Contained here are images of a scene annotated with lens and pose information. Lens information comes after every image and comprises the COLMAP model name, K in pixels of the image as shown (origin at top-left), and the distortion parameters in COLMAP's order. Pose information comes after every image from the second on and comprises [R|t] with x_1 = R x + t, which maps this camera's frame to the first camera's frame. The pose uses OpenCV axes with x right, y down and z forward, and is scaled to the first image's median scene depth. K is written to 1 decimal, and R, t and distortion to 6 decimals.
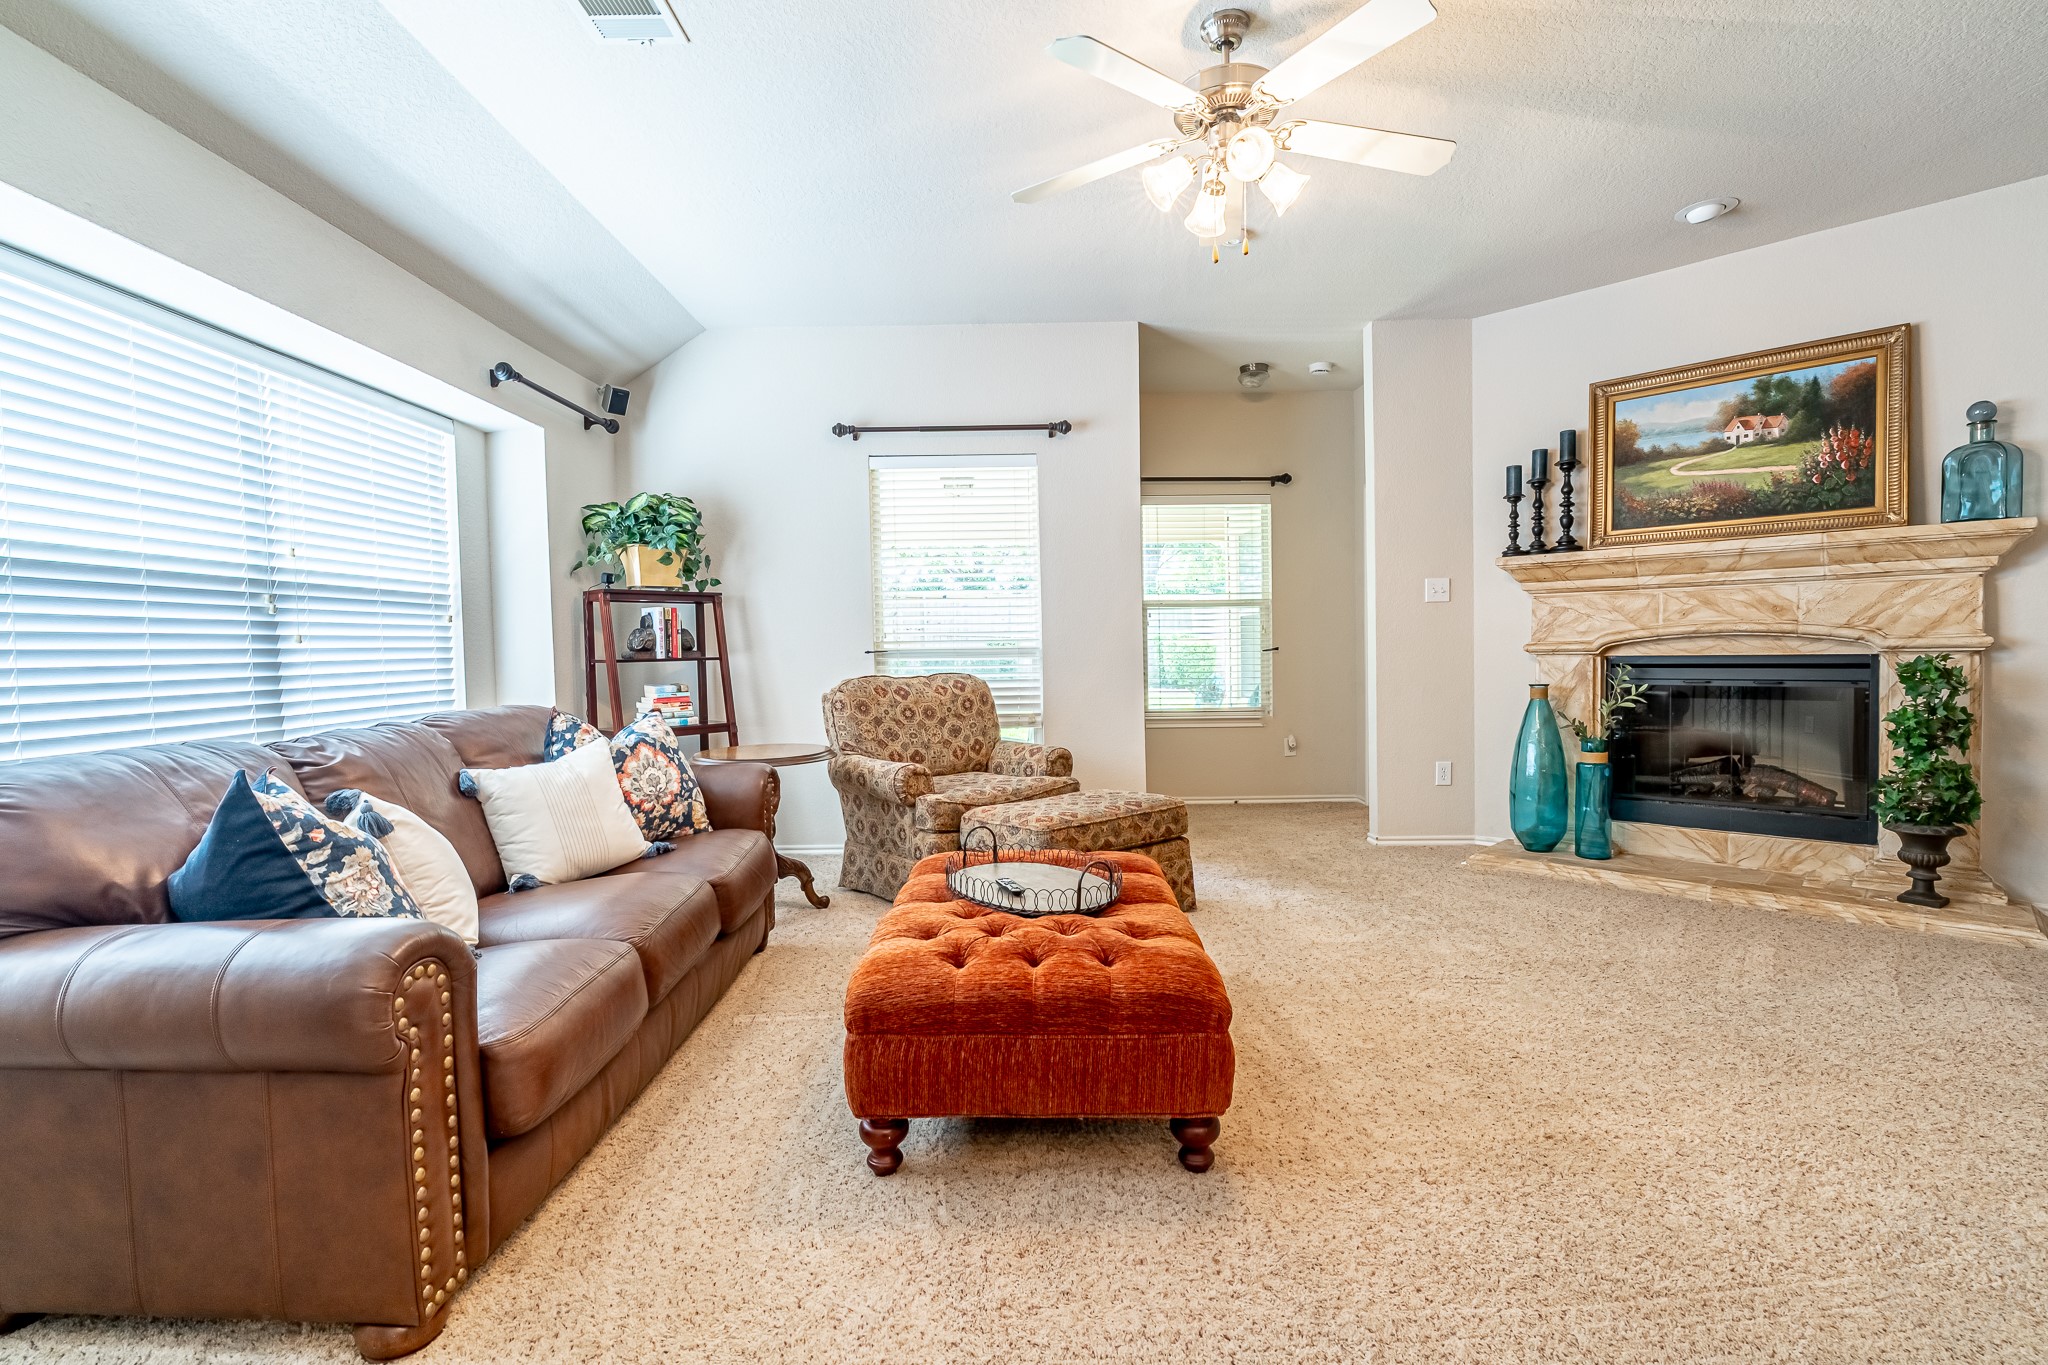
lens RADIAL K [[929.7, 0, 1031.5], [0, 929.7, 679.8], [0, 0, 1]] dist [-0.009445, 0.003399]
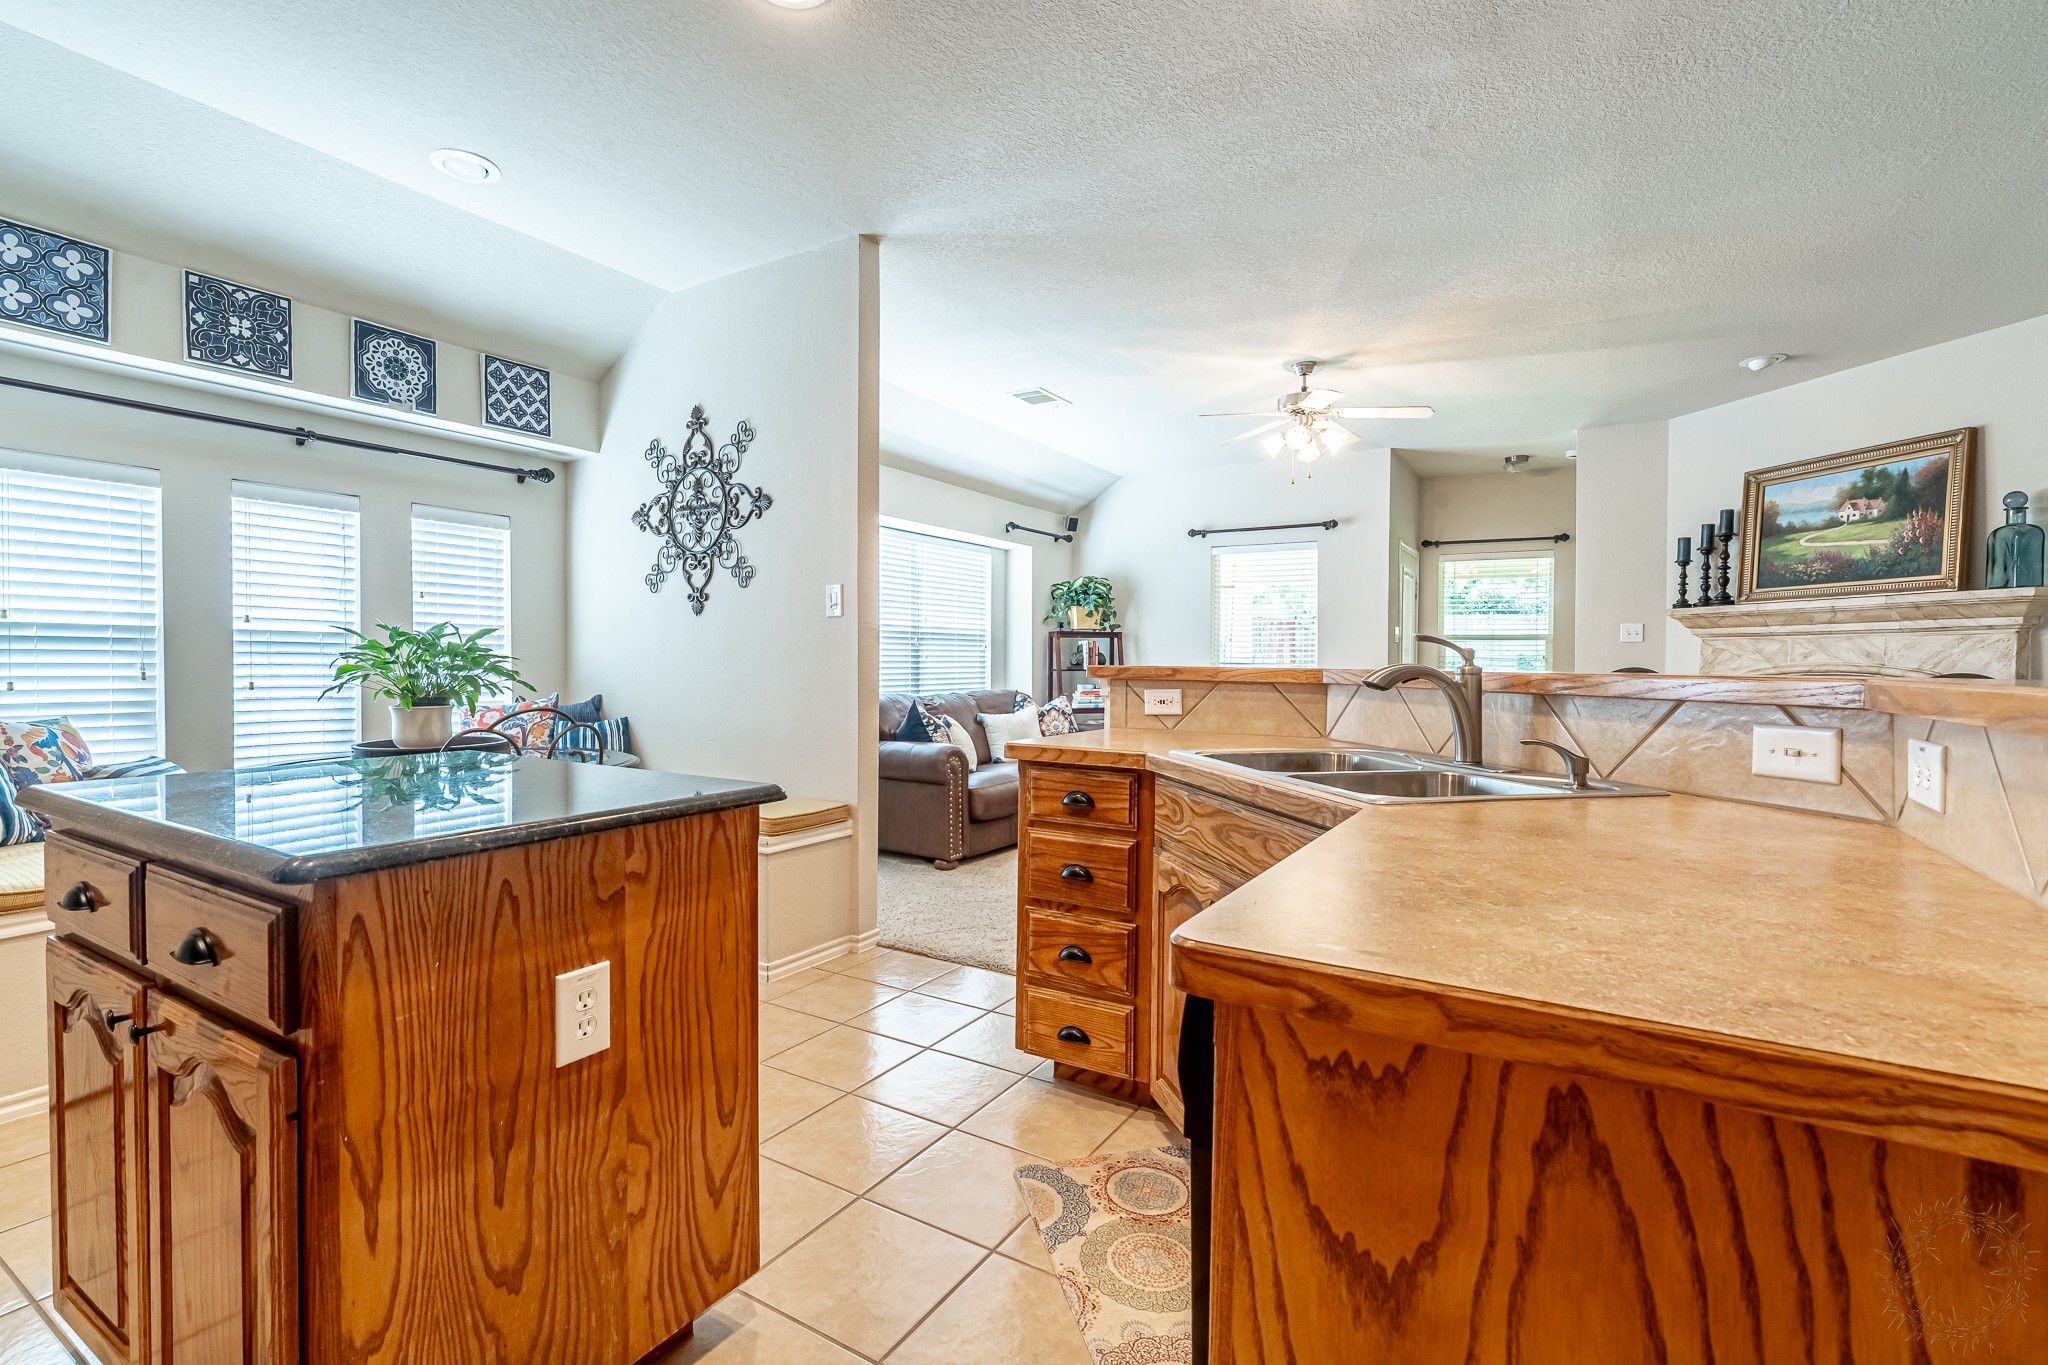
lens RADIAL K [[934.4, 0, 1013.0], [0, 934.4, 681.9], [0, 0, 1]] dist [-0.030077, 0.010114]
pose [[0.843209, 0.034870, -0.536453, 0.457789], [-0.040151, 0.999192, 0.001837, 0.003524], [0.536084, 0.019990, 0.843928, -0.604868]]
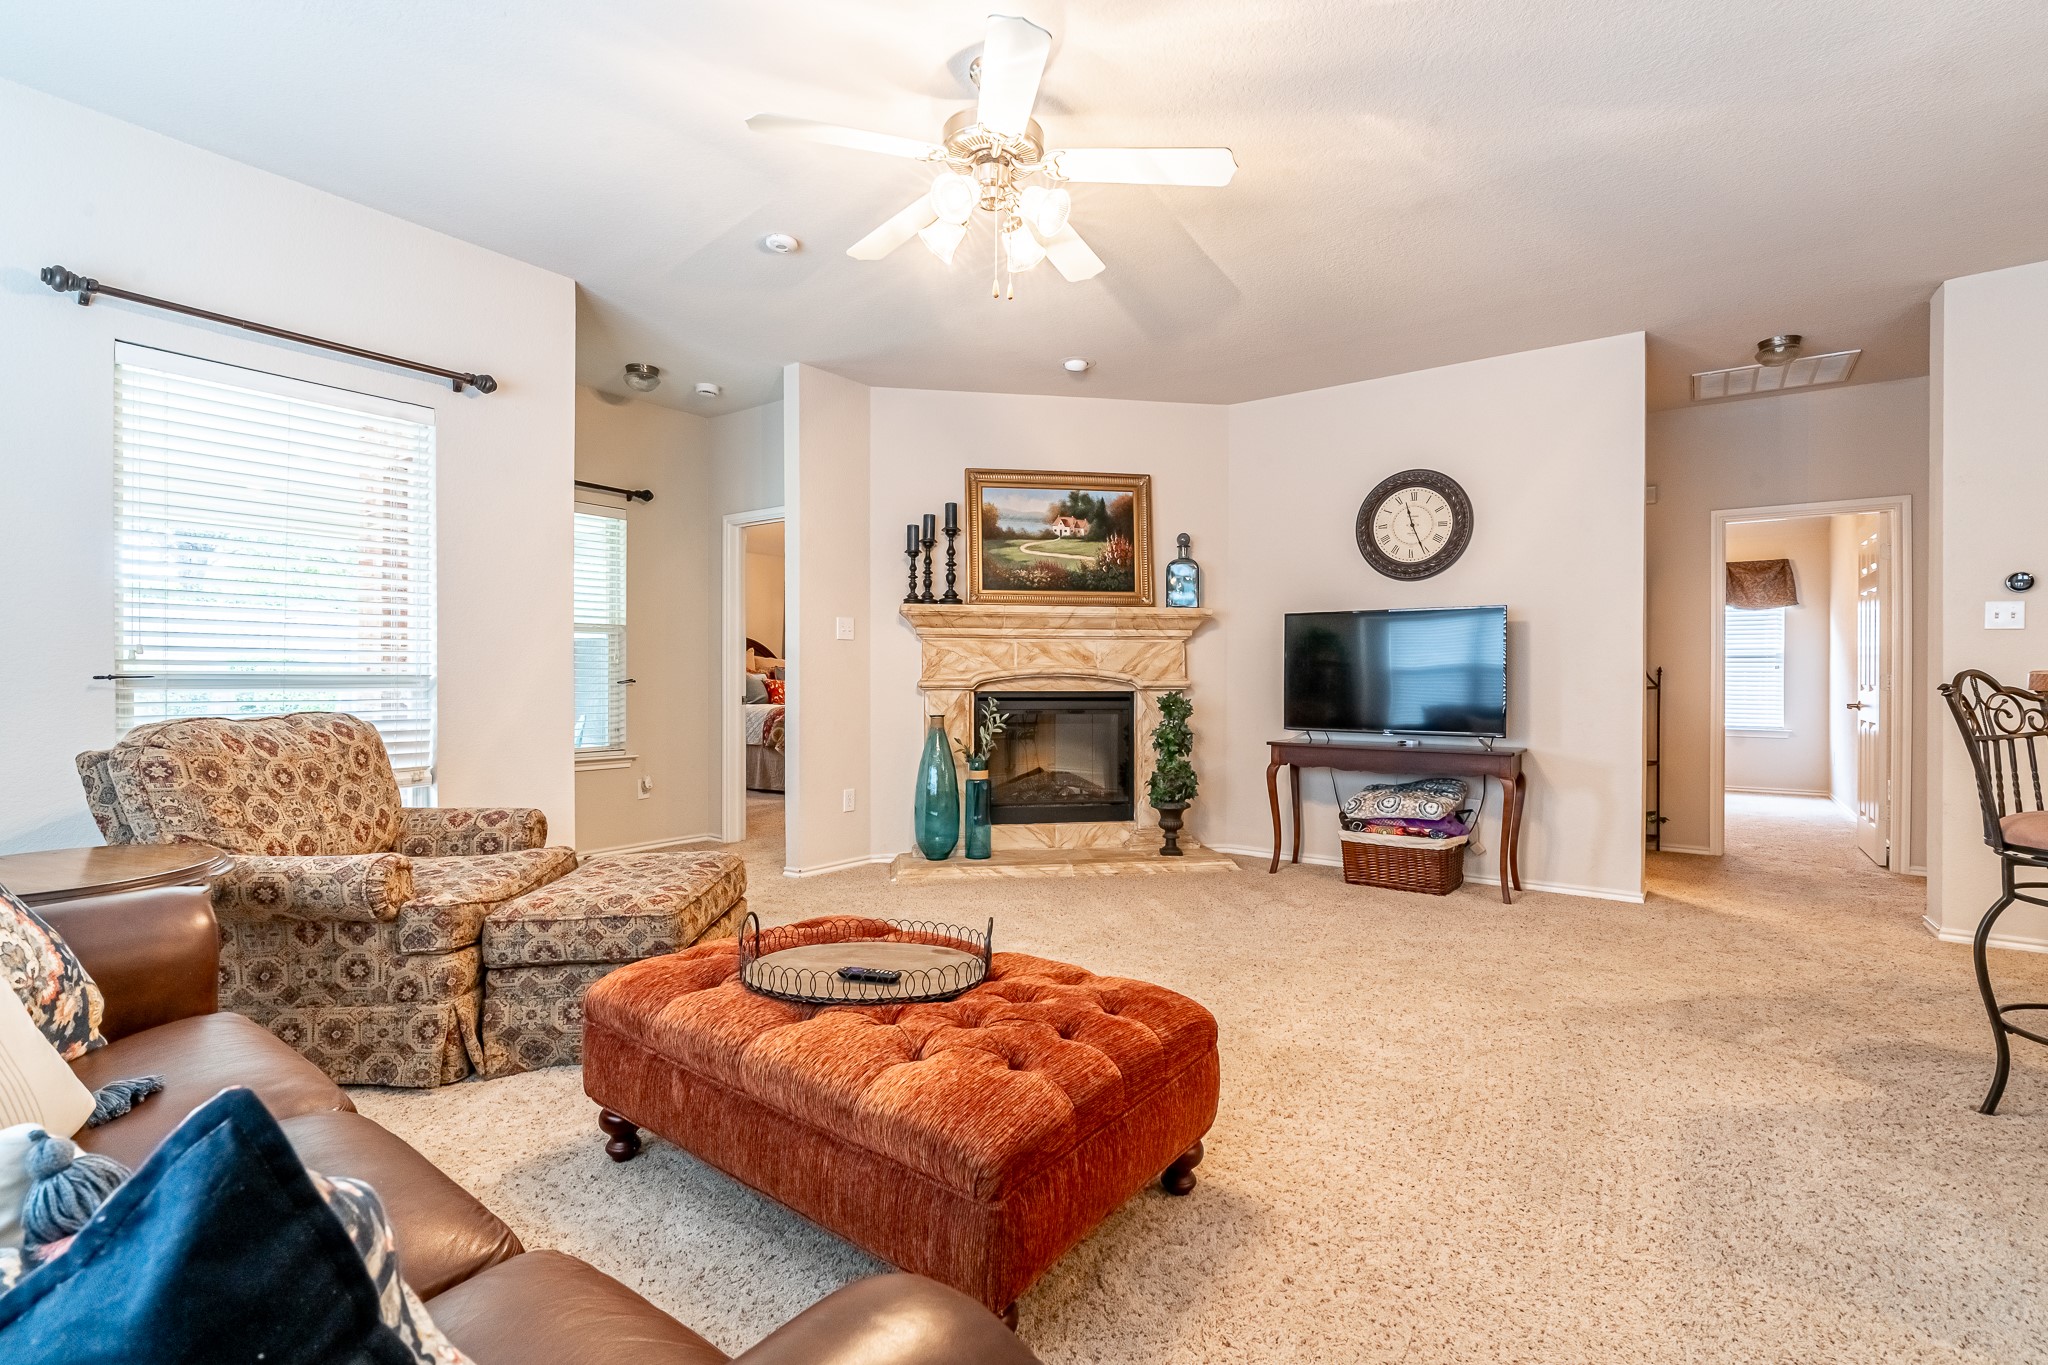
lens RADIAL K [[934.4, 0, 1017.0], [0, 934.4, 672.3], [0, 0, 1]] dist [-0.030077, 0.010114]
pose [[0.584256, 0.021101, 0.811295, -0.359610], [0.013767, 0.999260, -0.035904, -0.005864], [-0.811453, 0.032146, 0.583533, 0.244395]]
